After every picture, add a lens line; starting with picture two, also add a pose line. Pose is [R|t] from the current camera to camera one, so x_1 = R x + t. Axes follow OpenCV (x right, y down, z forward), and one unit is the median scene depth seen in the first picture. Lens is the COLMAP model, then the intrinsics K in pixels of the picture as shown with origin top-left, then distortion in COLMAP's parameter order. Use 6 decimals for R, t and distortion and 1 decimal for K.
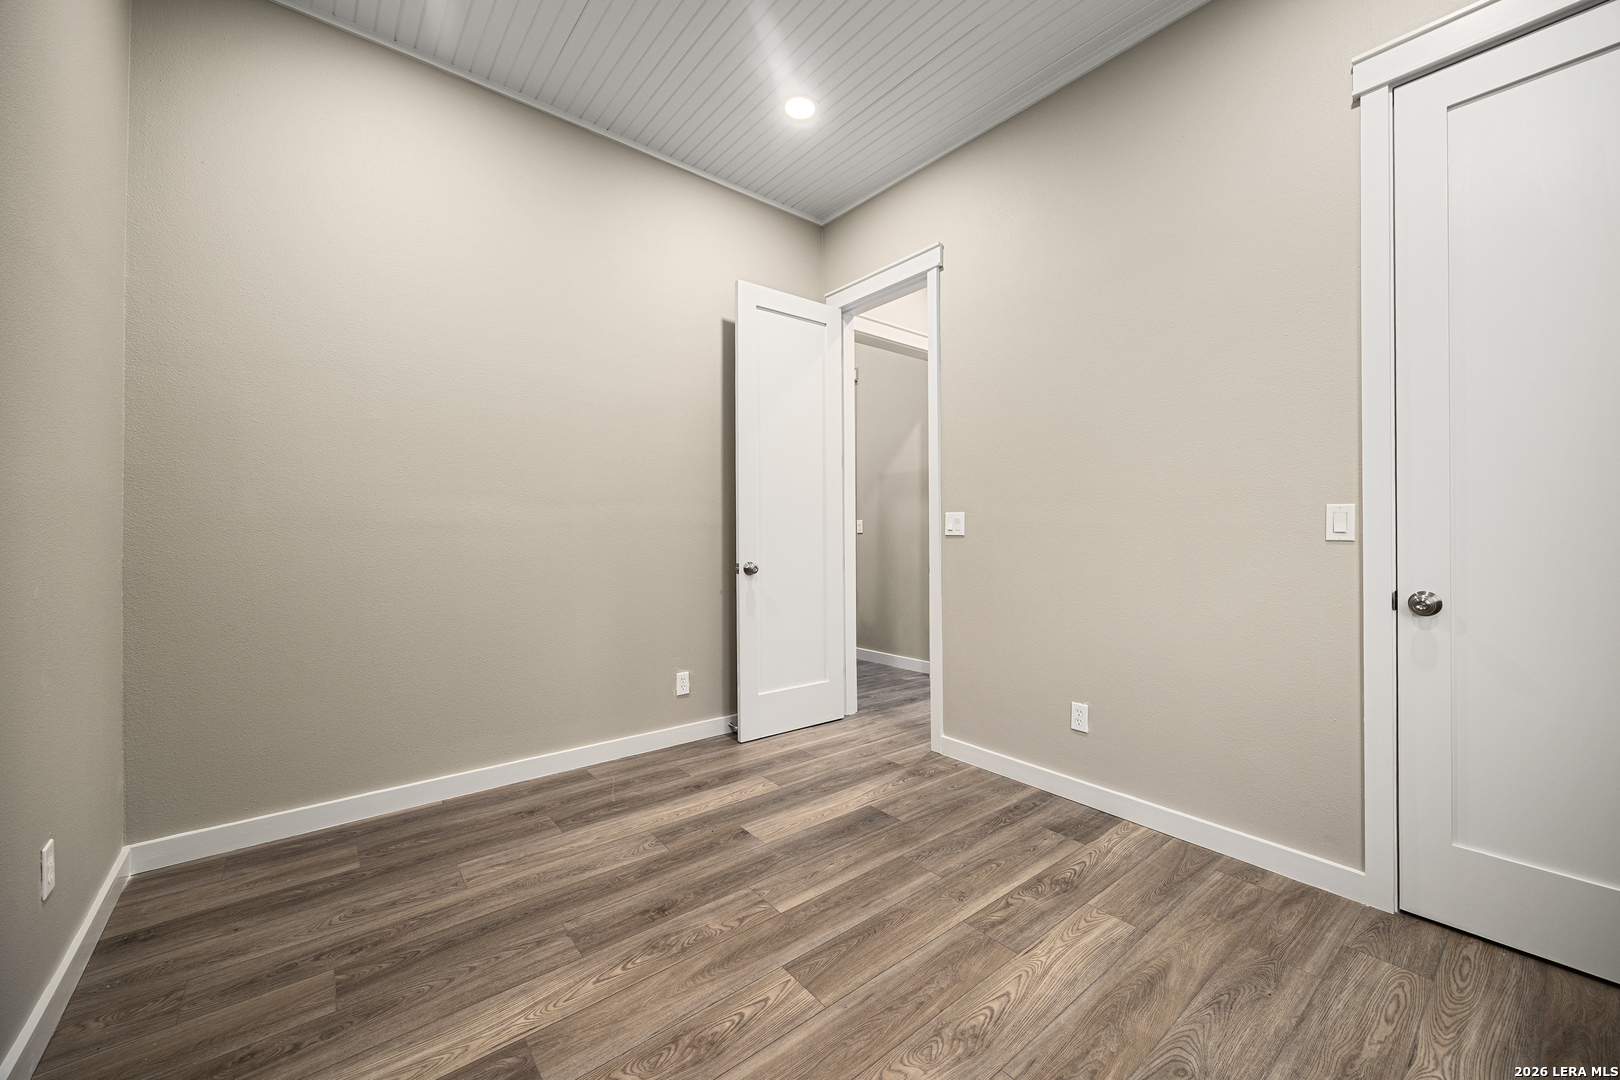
lens RADIAL K [[620.0, 0, 804.8], [0, 620.0, 530.5], [0, 0, 1]] dist [-0.003437, 0.000131]
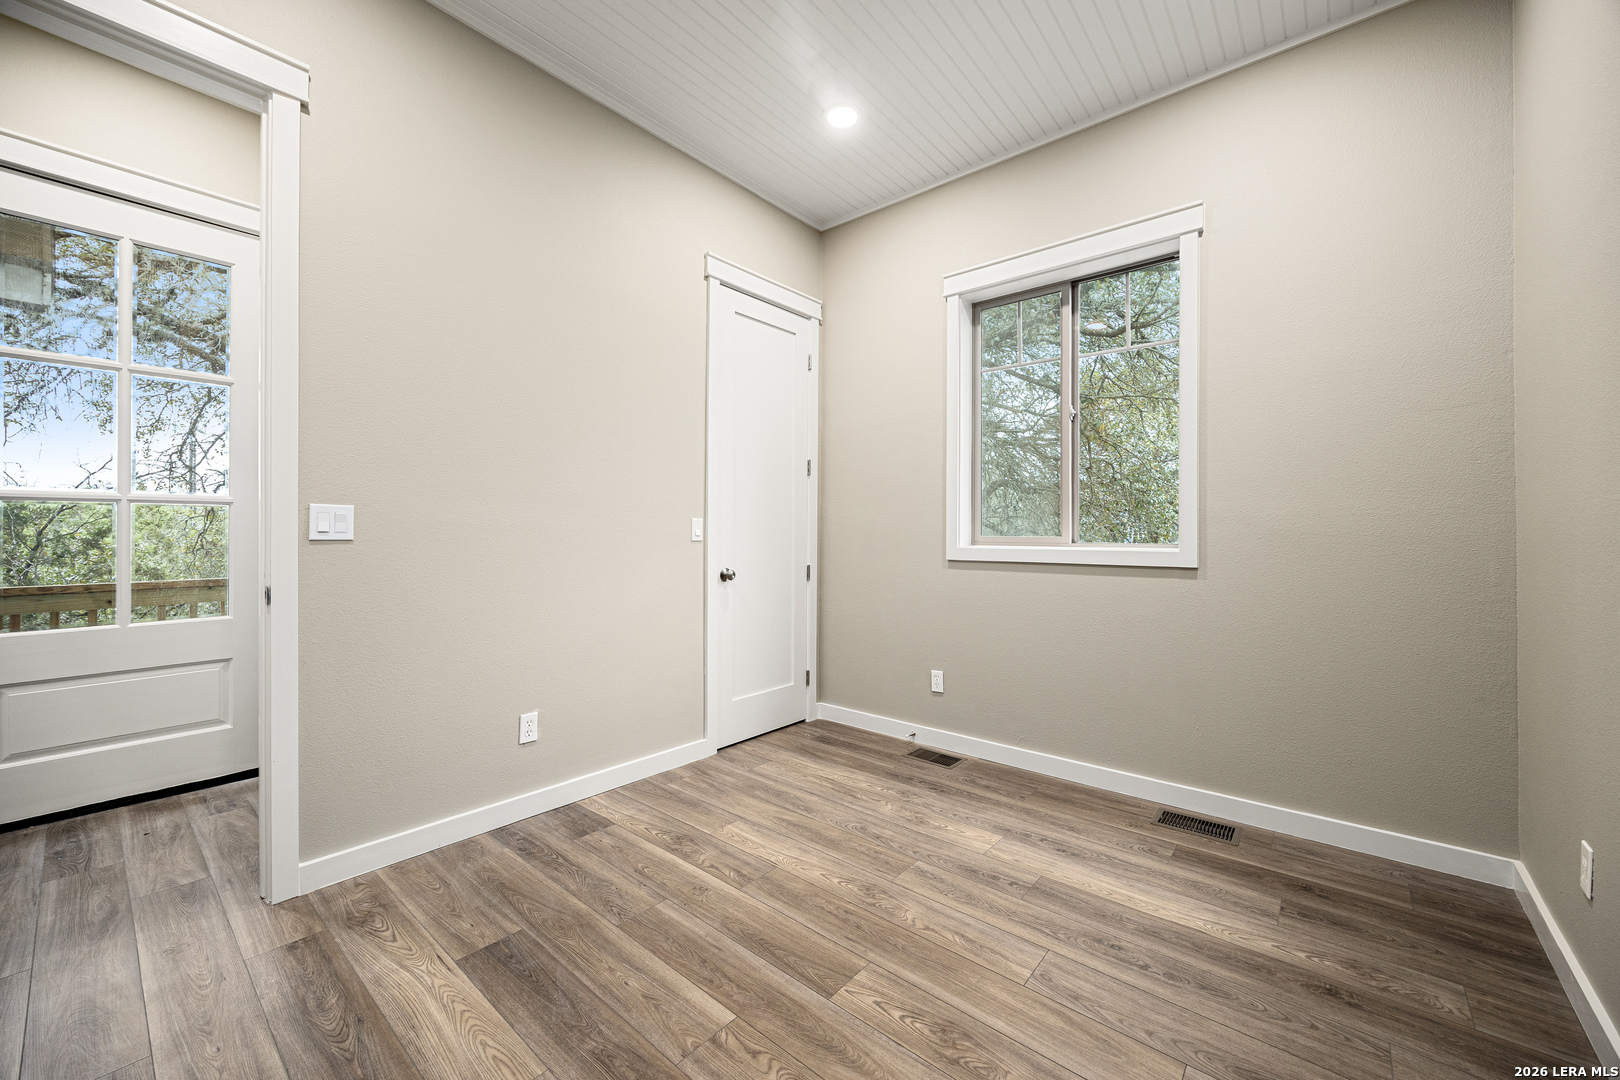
lens RADIAL K [[620.0, 0, 835.0], [0, 620.0, 539.8], [0, 0, 1]] dist [-0.003437, 0.000131]
pose [[-0.213731, -0.007482, 0.976864, -0.811211], [-0.007674, 0.999953, 0.005980, 0.000421], [-0.976862, -0.006218, -0.213779, 1.018664]]
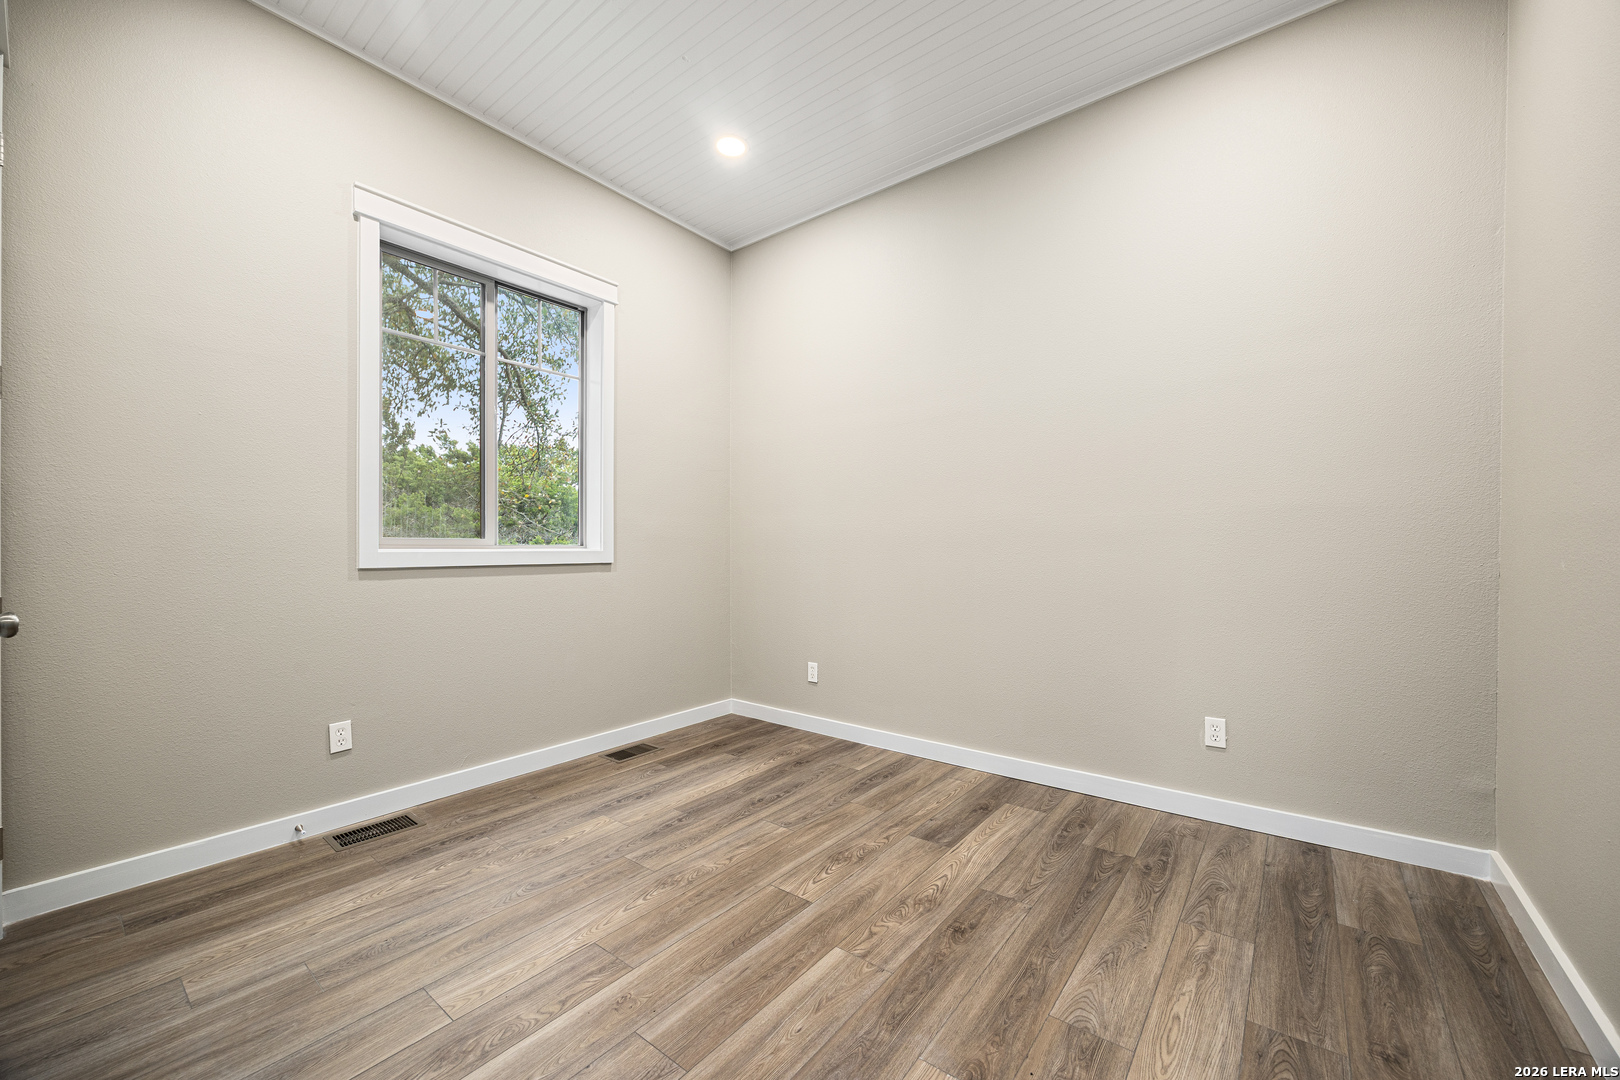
lens RADIAL K [[620.0, 0, 806.6], [0, 620.0, 552.3], [0, 0, 1]] dist [-0.003437, 0.000131]
pose [[-0.974472, 0.004525, -0.224466, 0.200561], [0.003885, 0.999987, 0.003290, 0.030052], [0.224478, 0.002334, -0.974476, 1.823745]]
